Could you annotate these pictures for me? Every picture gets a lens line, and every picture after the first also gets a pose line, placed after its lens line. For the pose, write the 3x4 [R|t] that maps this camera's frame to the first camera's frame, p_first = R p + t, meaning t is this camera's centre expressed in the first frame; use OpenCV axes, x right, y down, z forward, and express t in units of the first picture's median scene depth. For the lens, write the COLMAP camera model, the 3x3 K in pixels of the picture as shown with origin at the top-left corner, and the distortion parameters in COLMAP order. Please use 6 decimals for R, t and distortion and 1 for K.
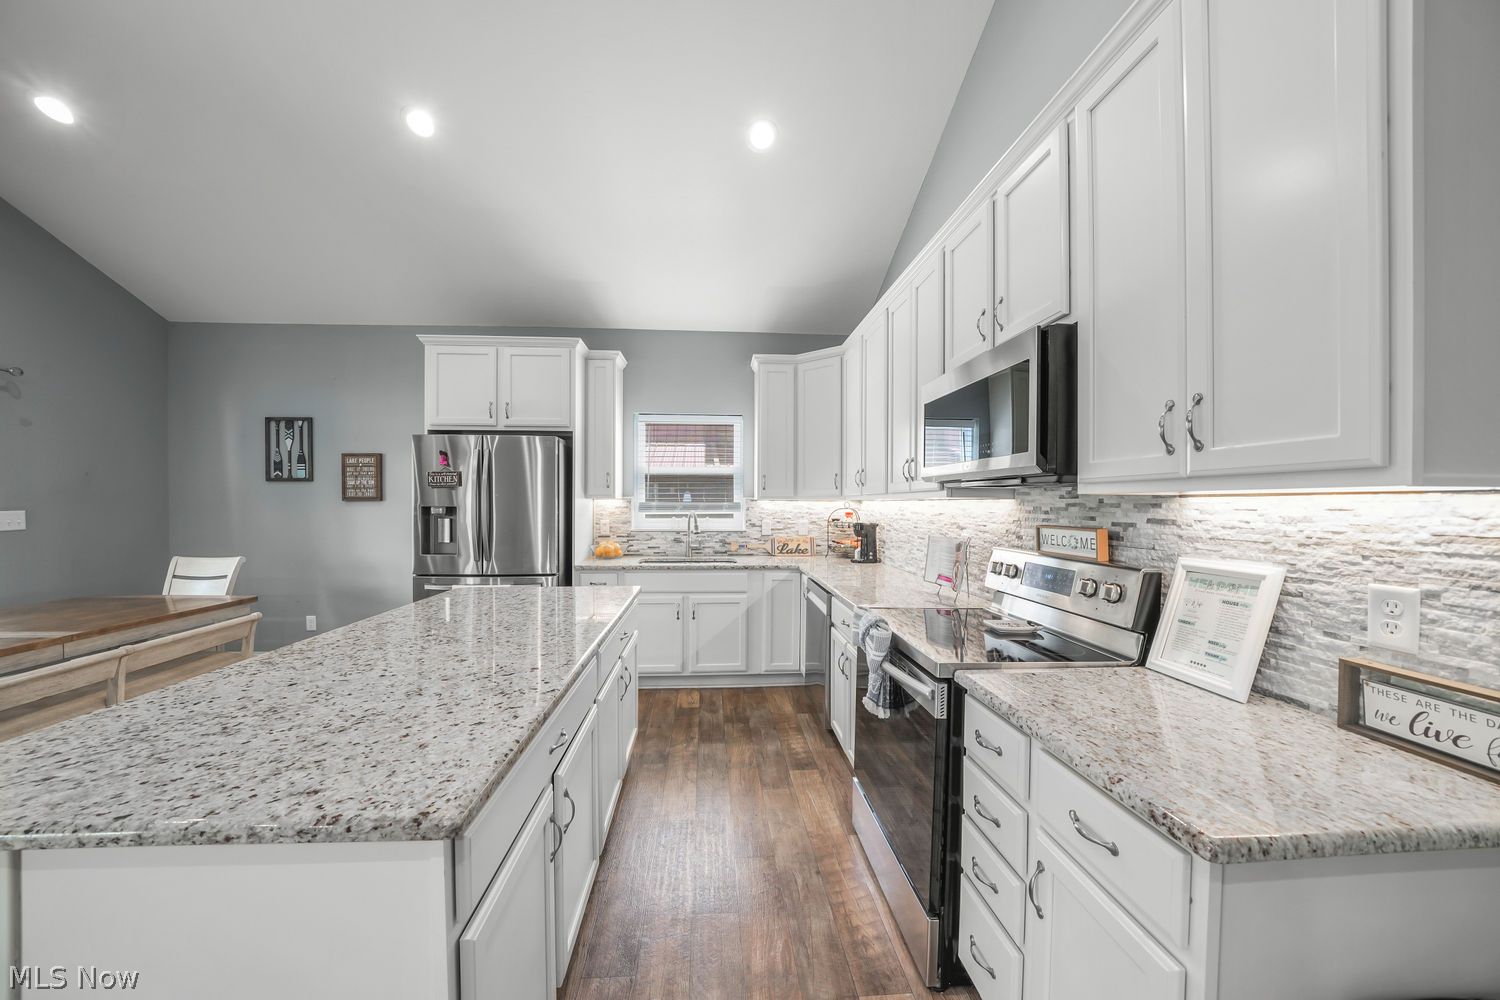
lens RADIAL K [[541.2, 0, 727.6], [0, 541.2, 503.6], [0, 0, 1]] dist [-0.002275, -0.001342]
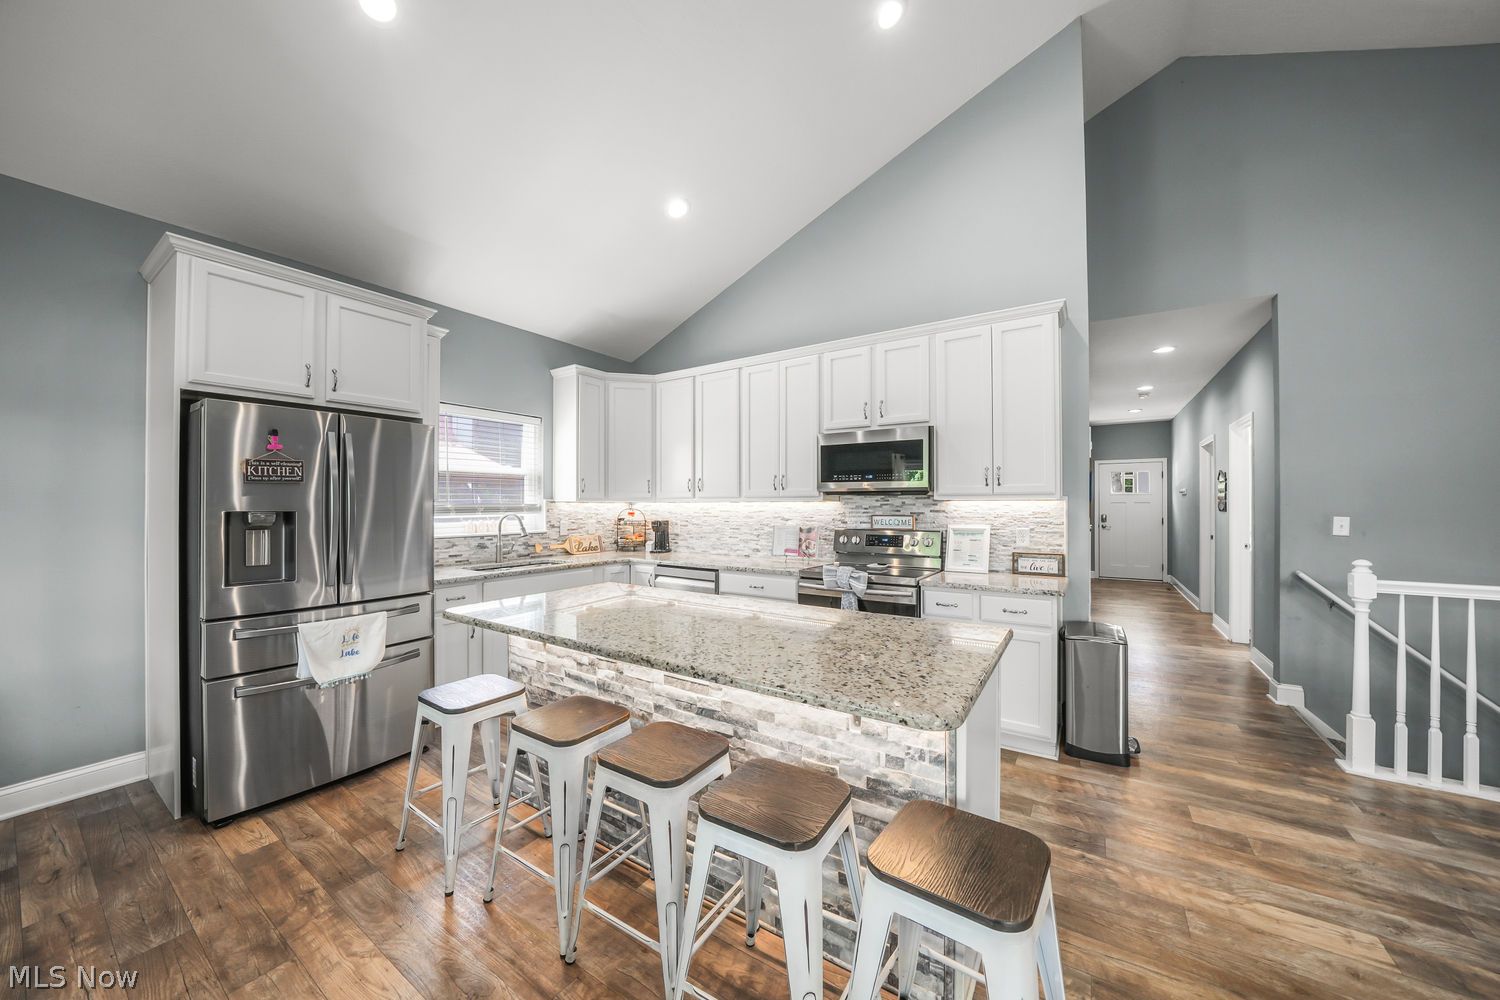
lens RADIAL K [[541.2, 0, 745.0], [0, 541.2, 505.7], [0, 0, 1]] dist [-0.002275, -0.001342]
pose [[0.589595, -0.004908, 0.807684, -0.672400], [0.005200, 0.999984, 0.002280, -0.000293], [-0.807682, 0.002856, 0.589611, 0.112121]]
